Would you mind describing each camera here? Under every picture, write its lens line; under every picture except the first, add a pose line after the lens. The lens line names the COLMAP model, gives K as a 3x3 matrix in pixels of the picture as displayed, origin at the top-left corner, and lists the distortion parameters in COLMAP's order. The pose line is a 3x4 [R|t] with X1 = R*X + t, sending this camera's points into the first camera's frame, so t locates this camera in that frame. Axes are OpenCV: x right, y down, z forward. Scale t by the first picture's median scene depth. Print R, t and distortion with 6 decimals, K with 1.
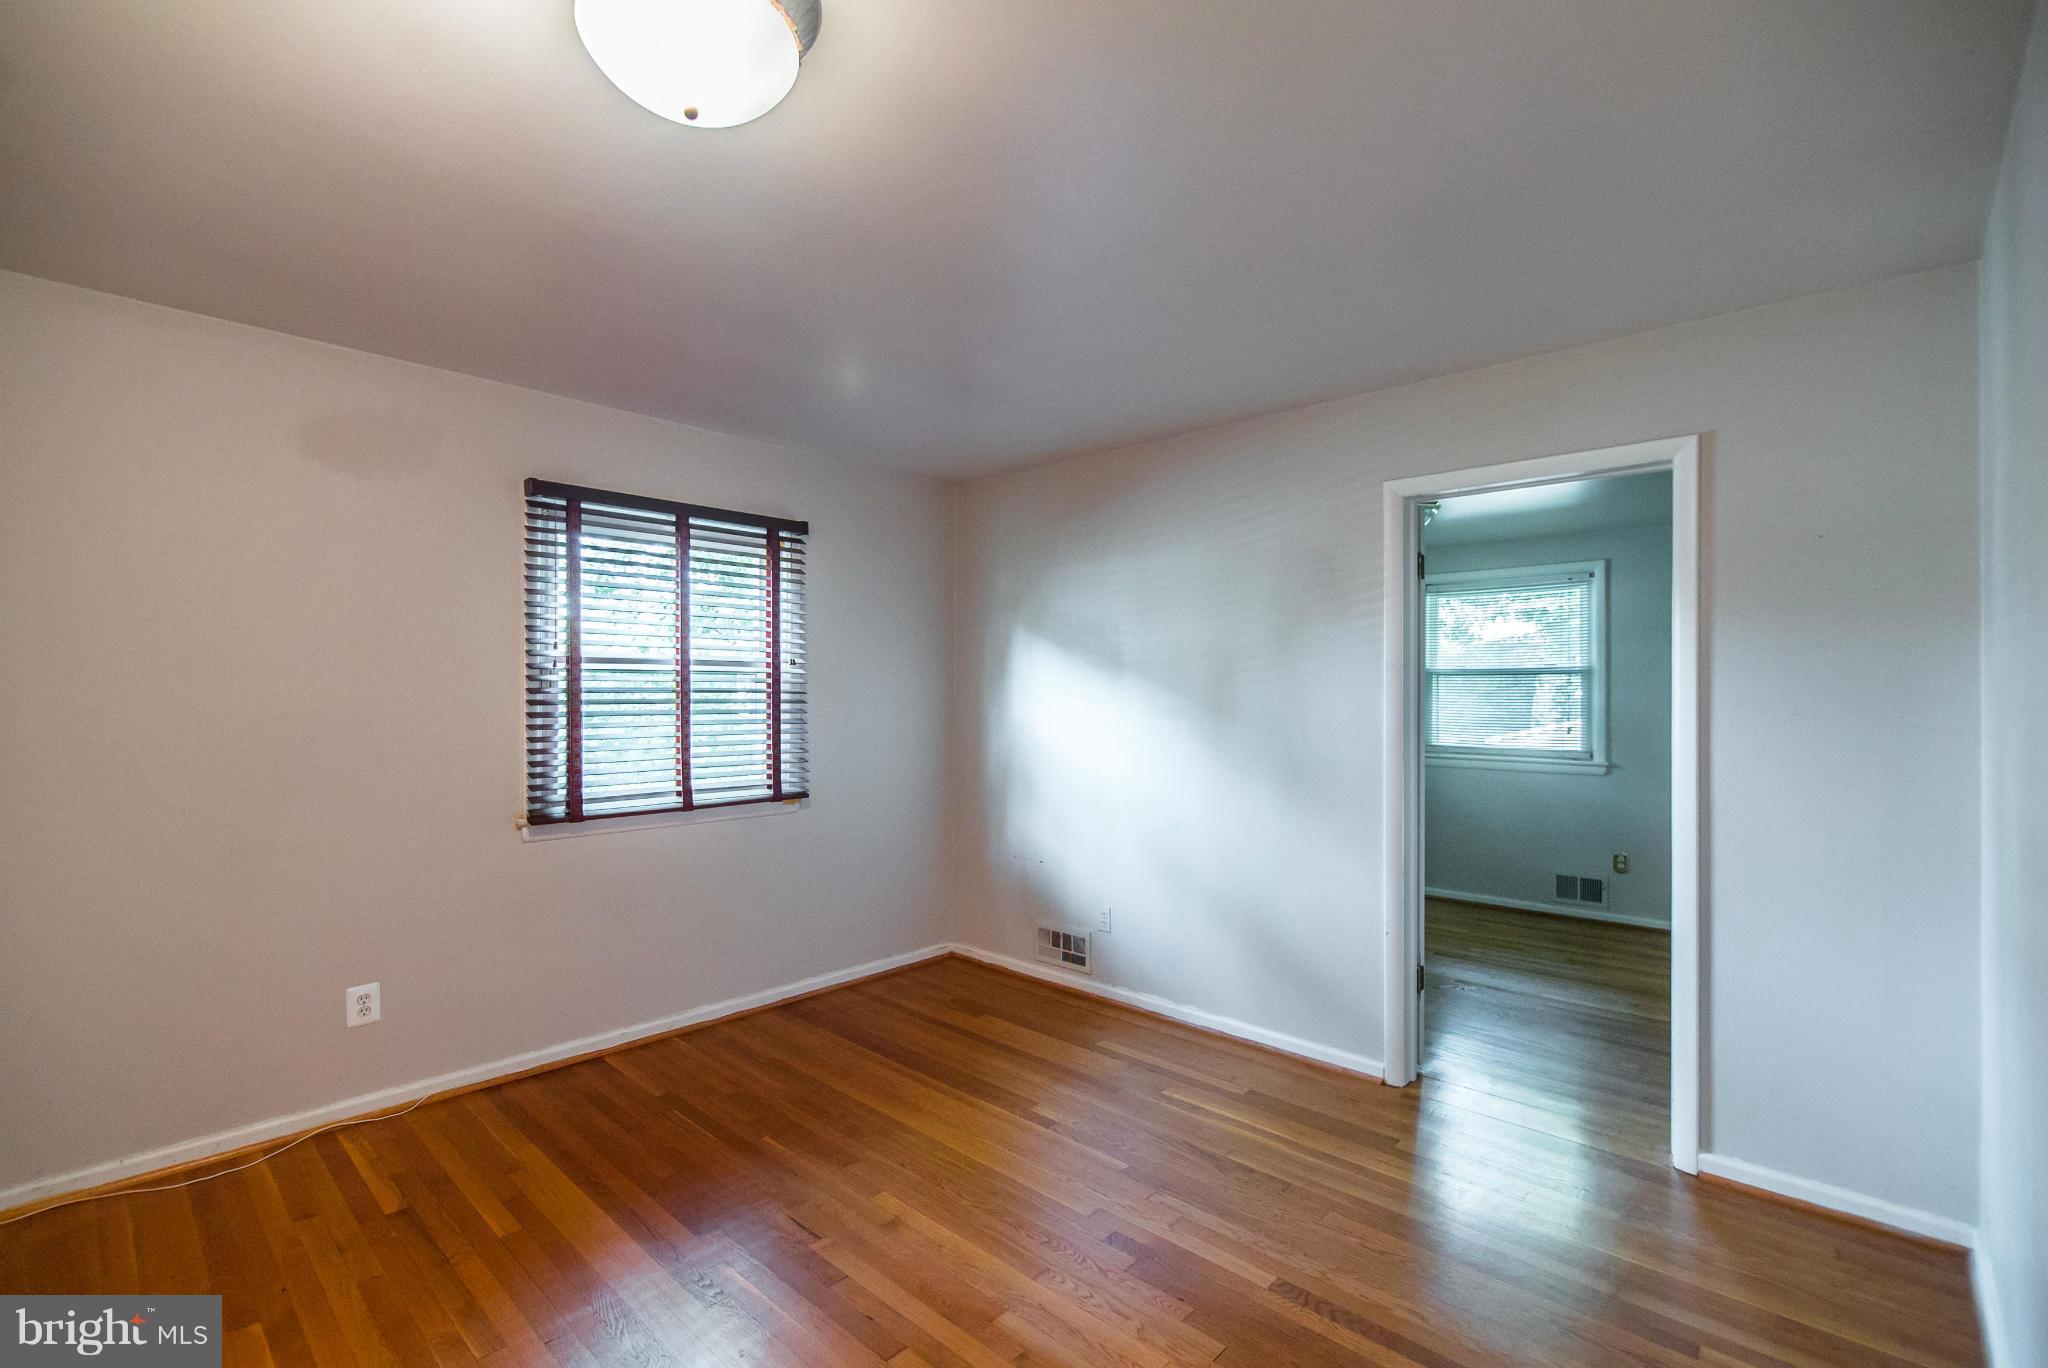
lens RADIAL K [[913.9, 0, 1017.0], [0, 913.9, 682.1], [0, 0, 1]] dist [0.001519, -0.003516]
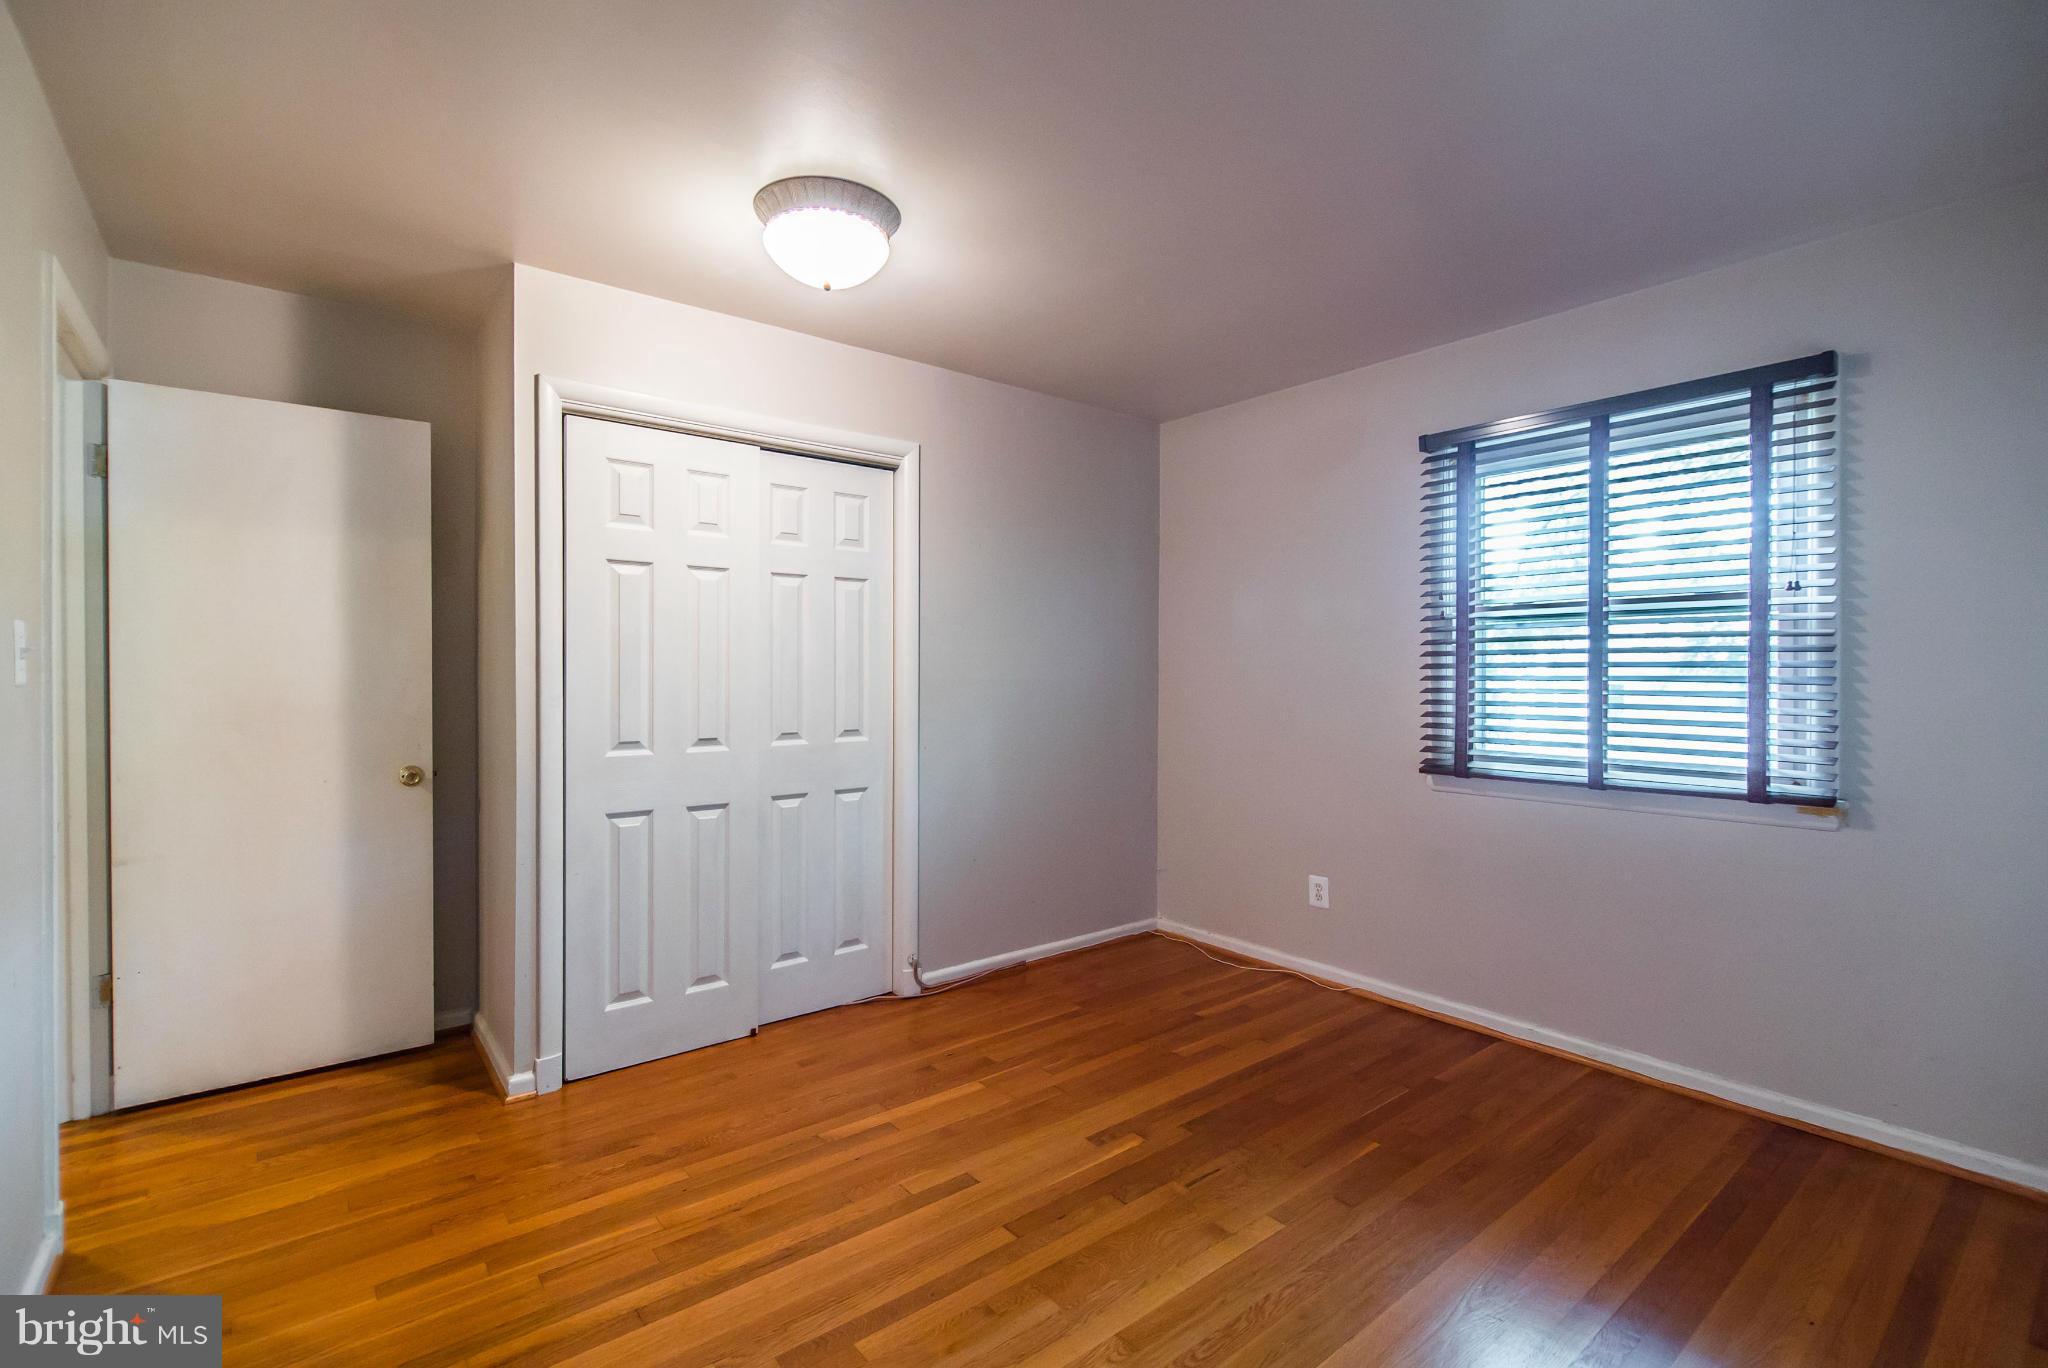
lens RADIAL K [[913.9, 0, 987.9], [0, 913.9, 666.1], [0, 0, 1]] dist [0.001519, -0.003516]
pose [[-0.157963, -0.008951, -0.987404, 0.655282], [0.007989, 0.999915, -0.010343, 0.050369], [0.987413, -0.009522, -0.157878, 0.789962]]
